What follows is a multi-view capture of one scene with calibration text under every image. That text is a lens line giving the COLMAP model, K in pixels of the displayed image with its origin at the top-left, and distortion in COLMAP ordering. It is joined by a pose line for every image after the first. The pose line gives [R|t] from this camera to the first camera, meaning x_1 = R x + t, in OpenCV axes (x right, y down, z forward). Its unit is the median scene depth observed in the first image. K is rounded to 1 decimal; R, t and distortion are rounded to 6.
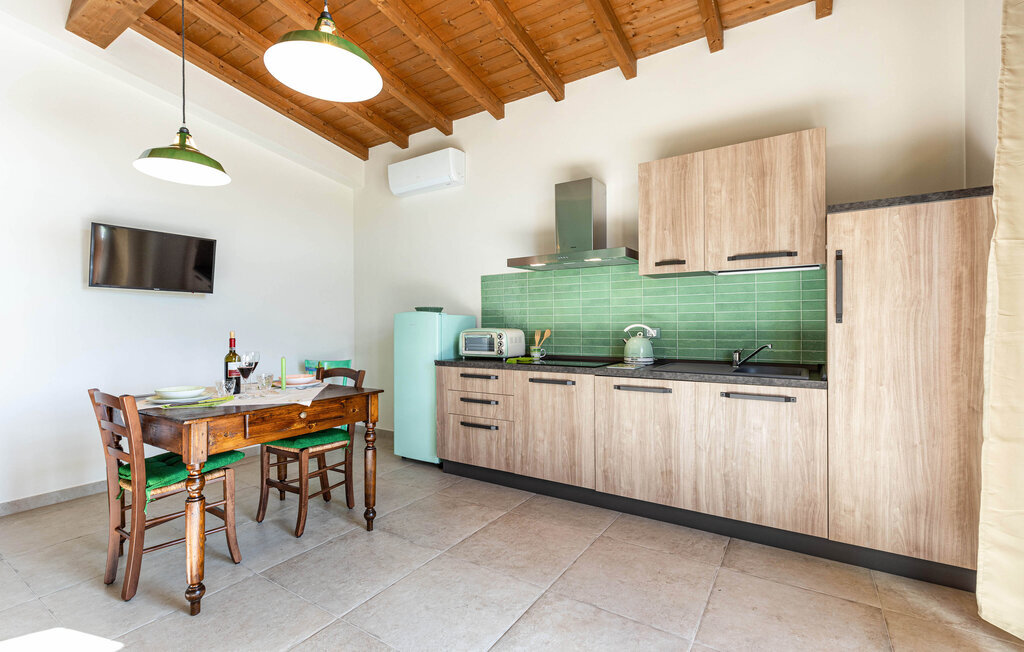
lens RADIAL K [[453.1, 0, 512.0], [0, 453.1, 326.0], [0, 0, 1]] dist [0.001804, 0.000178]
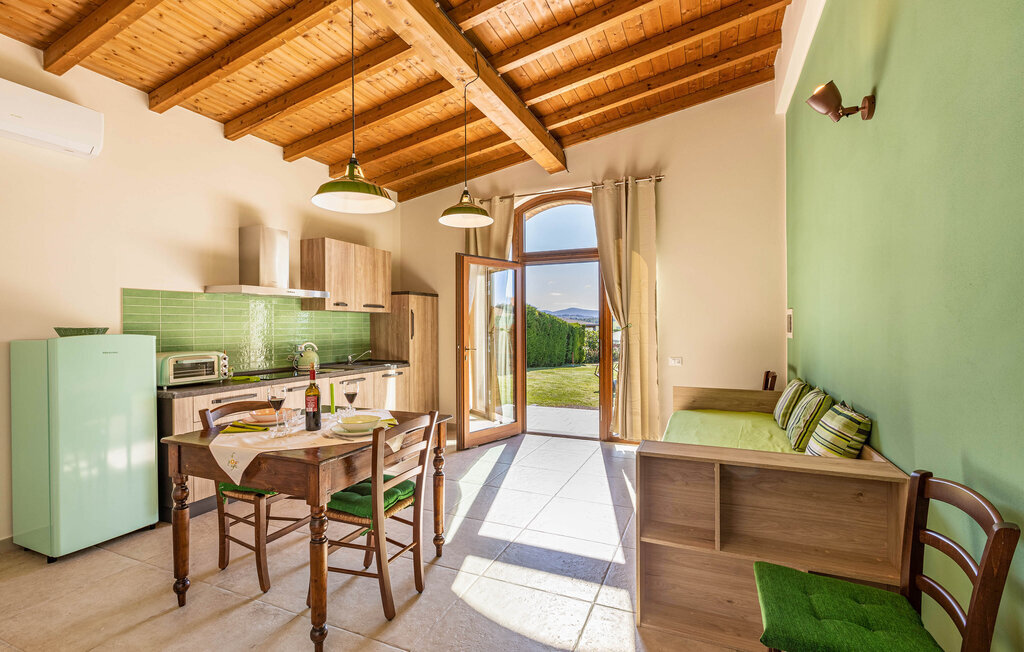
lens RADIAL K [[453.1, 0, 512.0], [0, 453.1, 326.0], [0, 0, 1]] dist [0.001804, 0.000178]
pose [[-0.159755, 0.005997, 0.987139, -1.415341], [0.013597, 0.999900, -0.003874, -0.047061], [-0.987063, 0.012803, -0.159820, 0.666123]]
